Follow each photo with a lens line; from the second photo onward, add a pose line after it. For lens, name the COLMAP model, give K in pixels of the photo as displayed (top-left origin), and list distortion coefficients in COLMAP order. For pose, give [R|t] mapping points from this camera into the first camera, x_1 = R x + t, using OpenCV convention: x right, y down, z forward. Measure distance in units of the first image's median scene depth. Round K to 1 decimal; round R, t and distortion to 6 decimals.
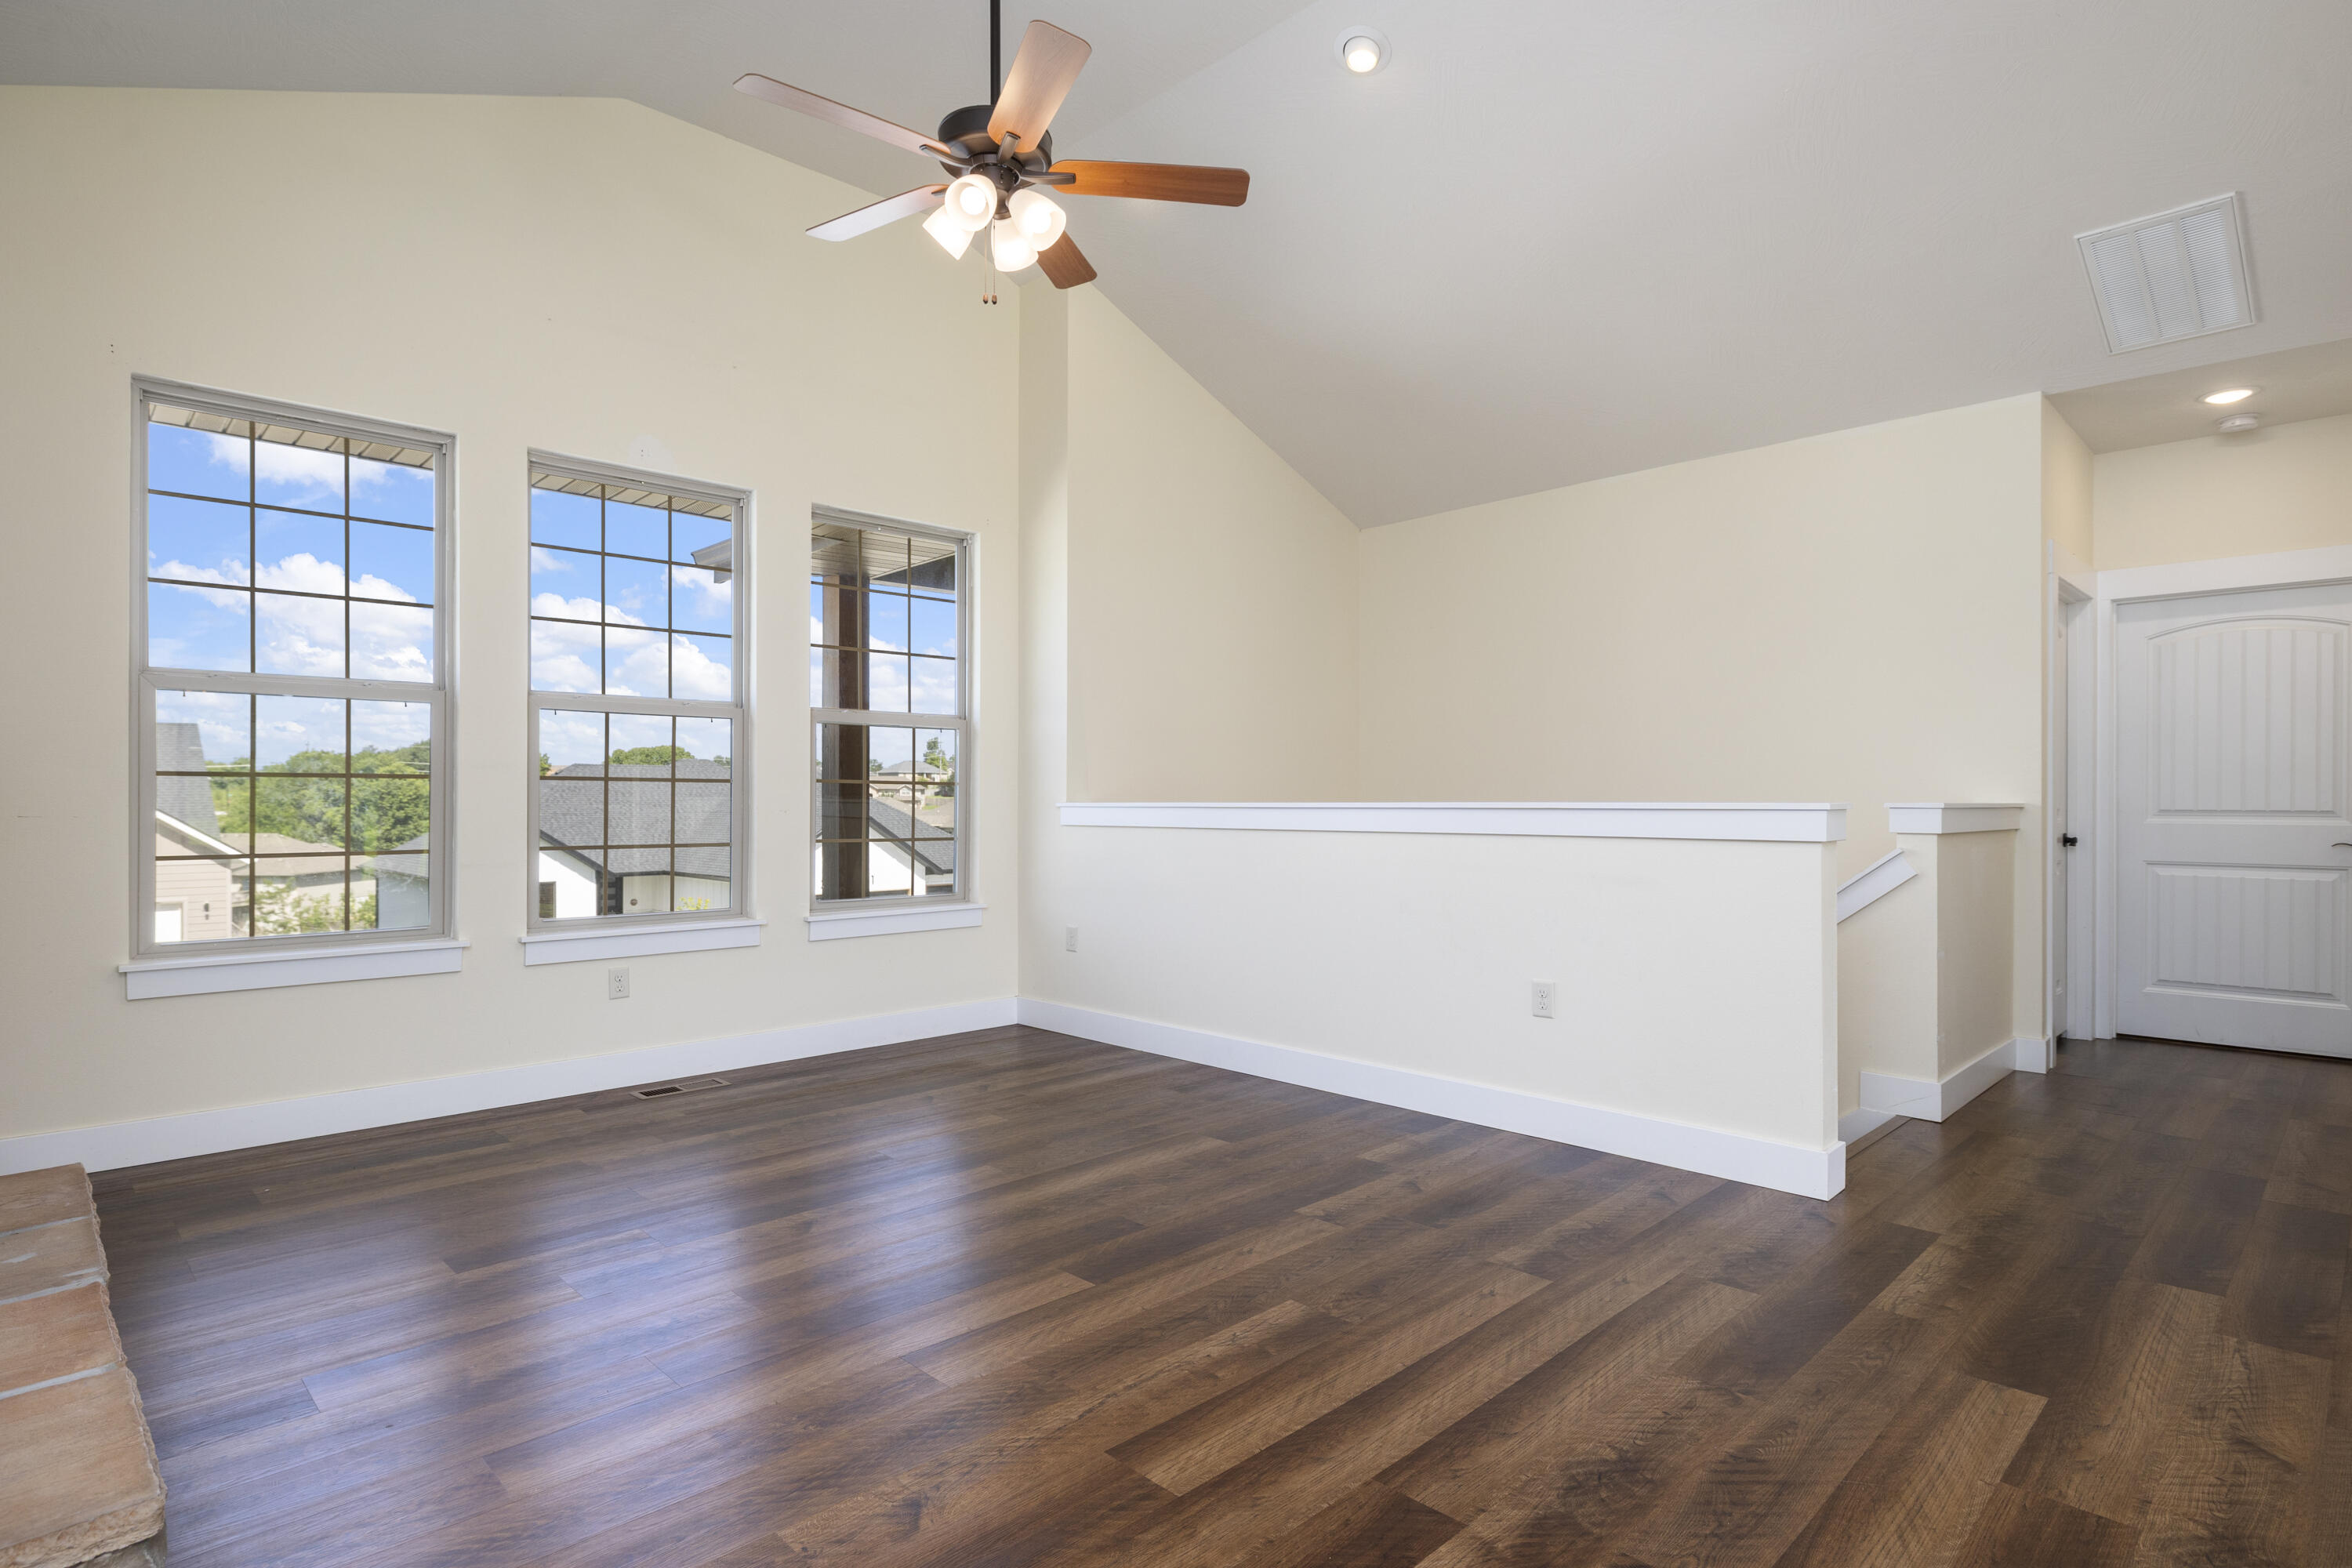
lens RADIAL K [[1207.0, 0, 1178.9], [0, 1207.0, 810.7], [0, 0, 1]] dist [-0.005306, 0.001838]
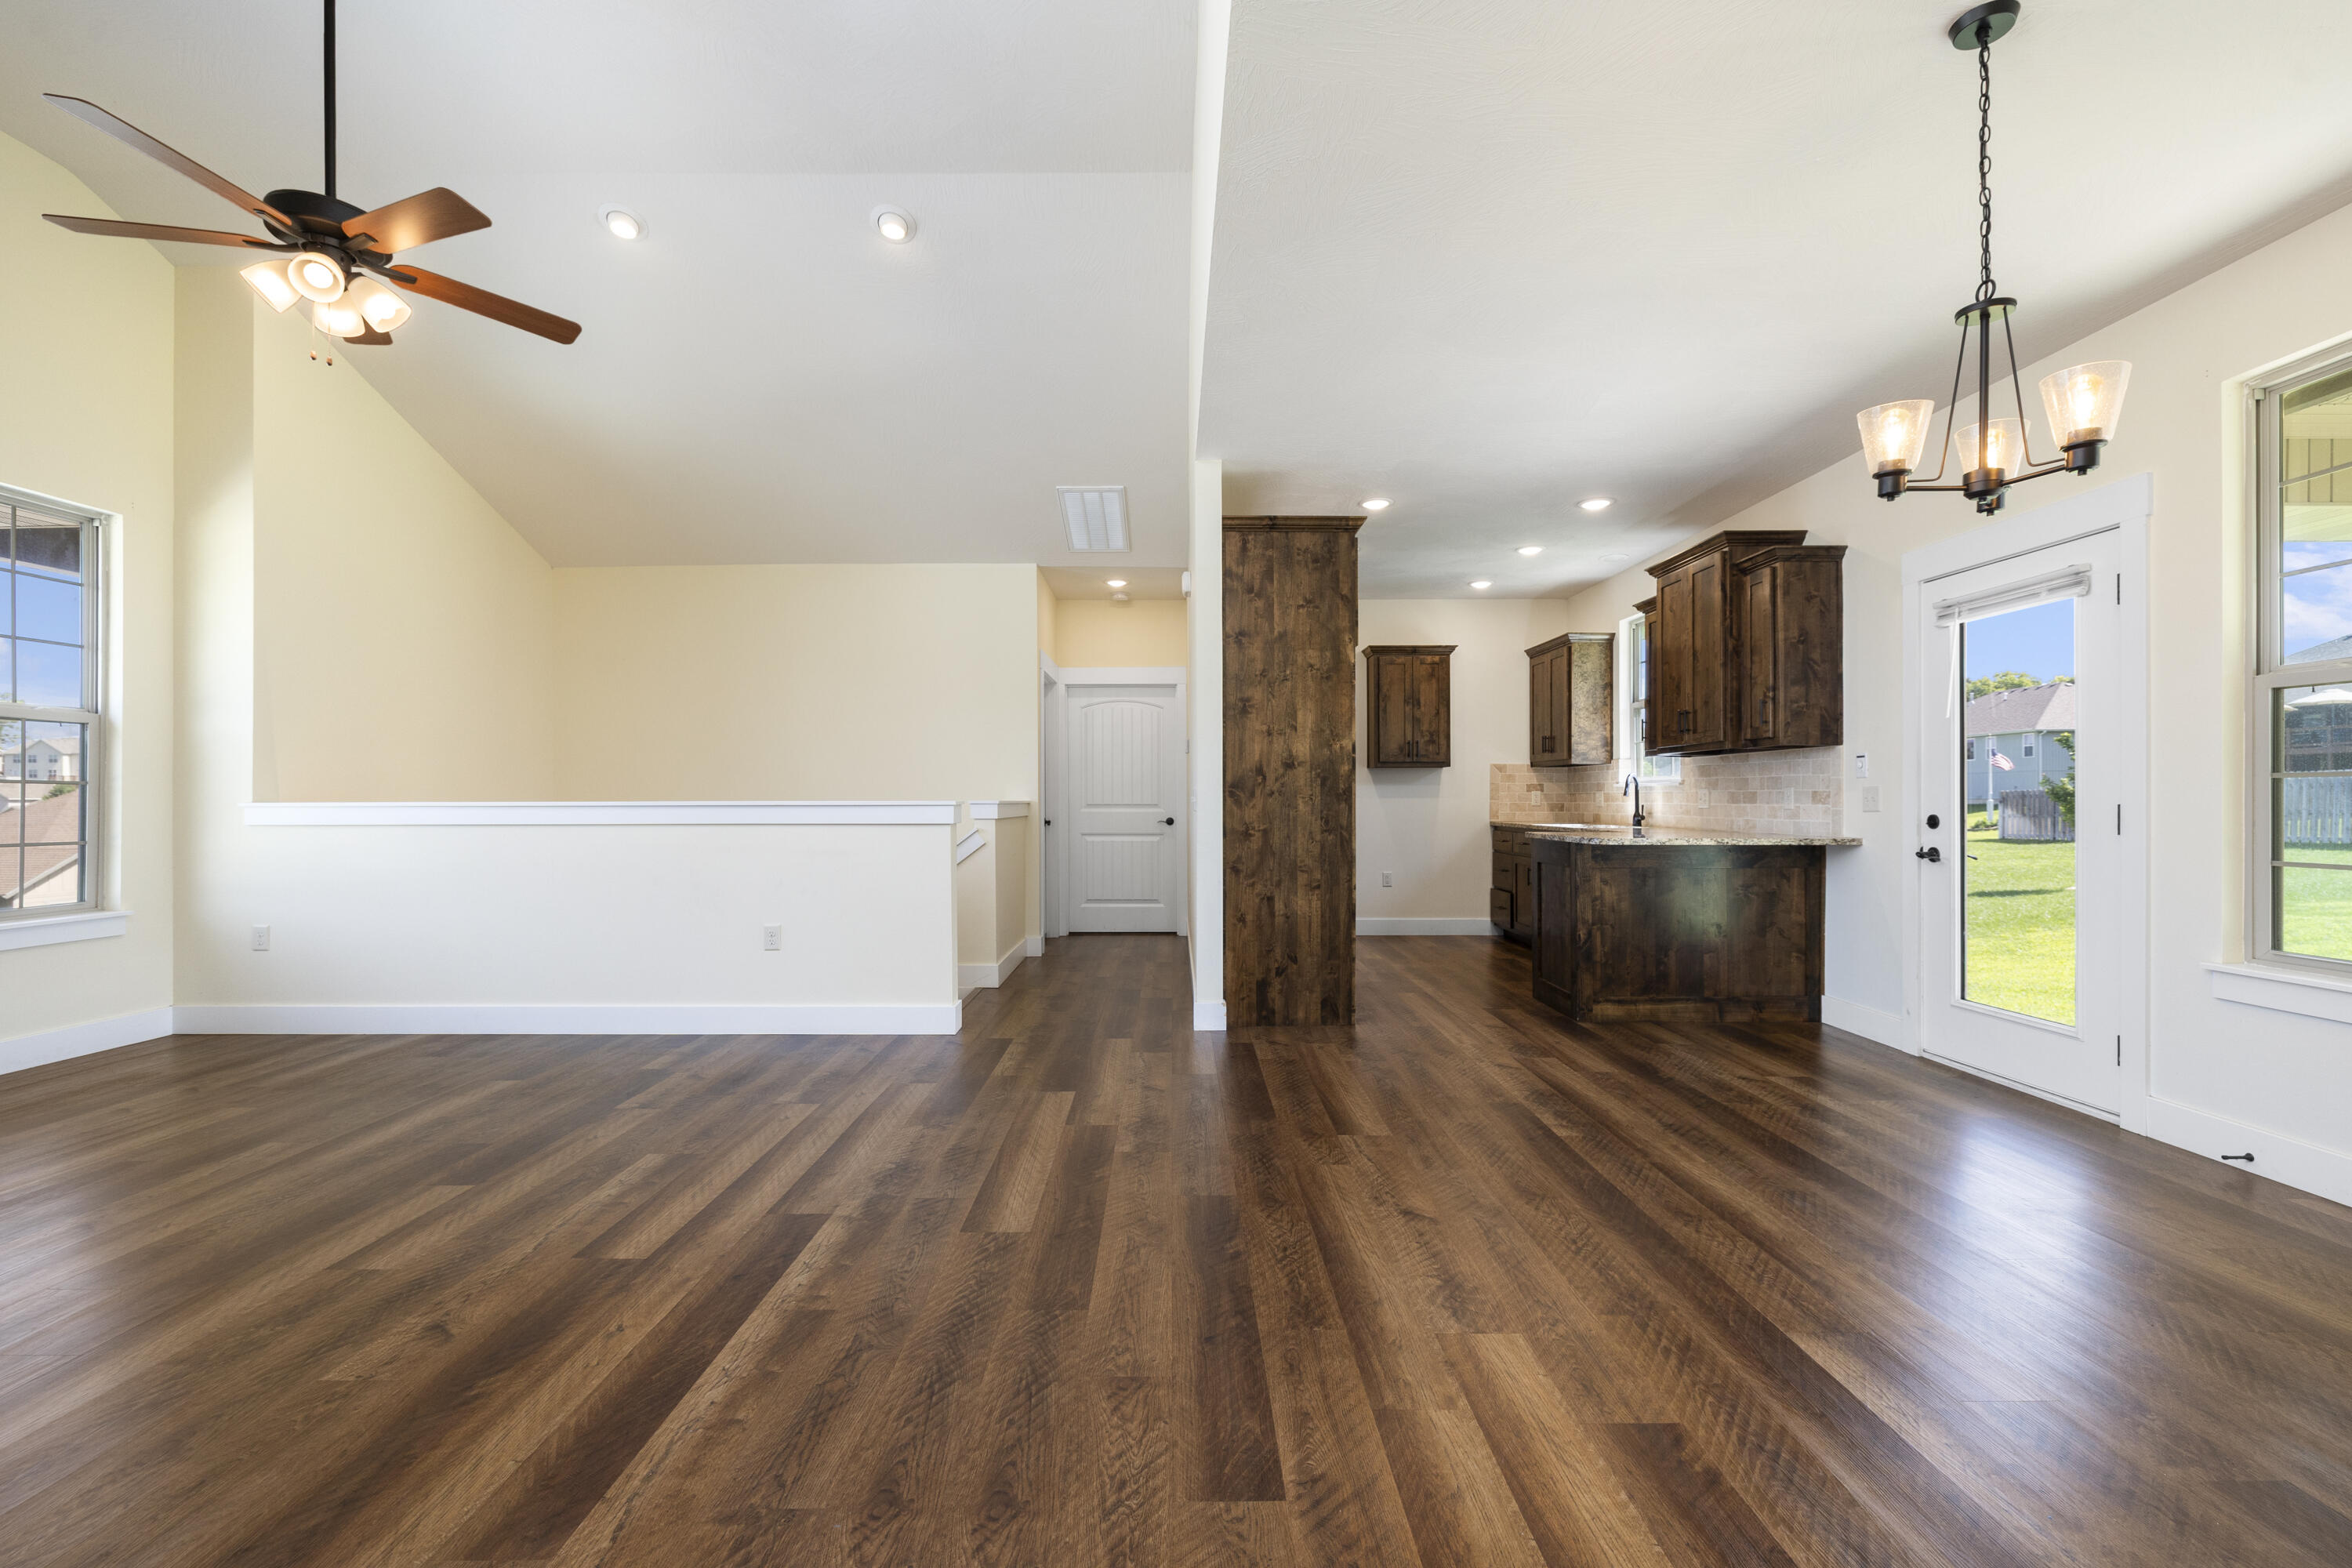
lens RADIAL K [[989.6, 0, 1168.0], [0, 989.6, 798.4], [0, 0, 1]] dist [-0.003486, 0.000811]
pose [[0.704501, -0.001064, 0.709702, -0.231002], [0.008022, 0.999947, -0.006464, 0.001506], [-0.709657, 0.010248, 0.704472, -0.193161]]
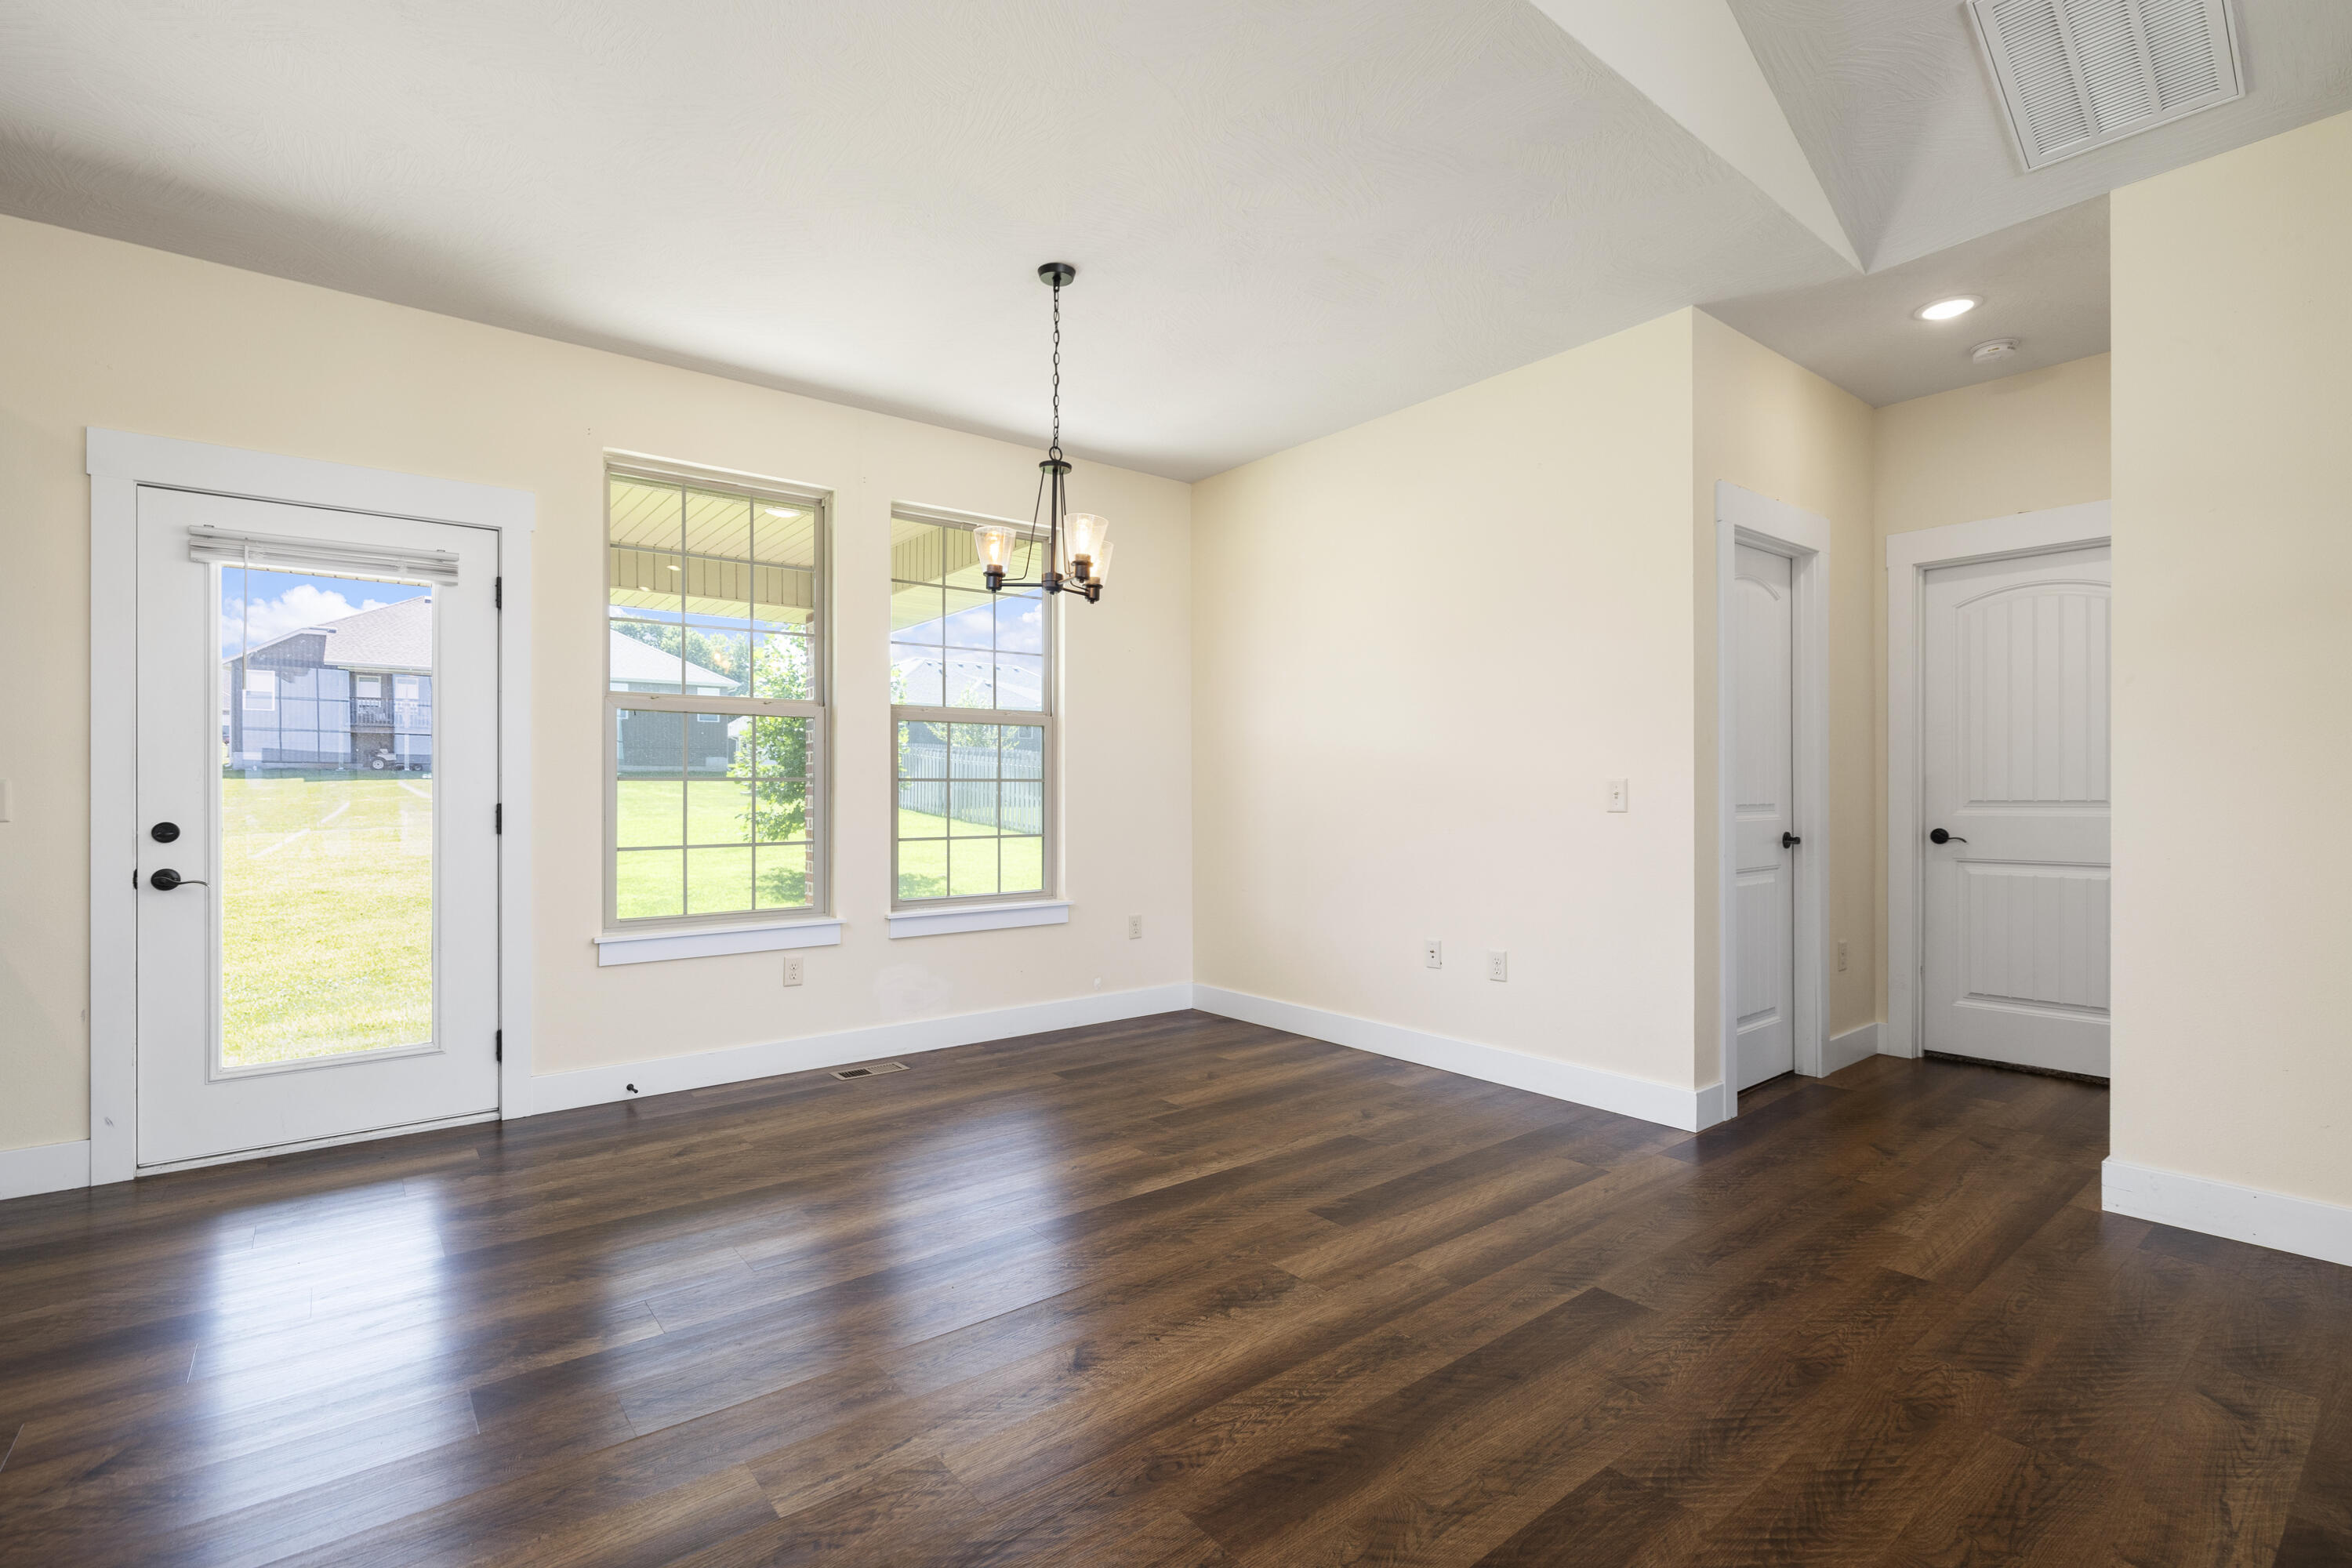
lens RADIAL K [[1066.5, 0, 1183.2], [0, 1066.5, 787.6], [0, 0, 1]] dist [-0.006278, 0.000422]
pose [[-0.994397, 0.003437, 0.105651, 0.317680], [0.003827, 0.999987, 0.003487, -0.008702], [-0.105637, 0.003872, -0.994397, 0.802800]]
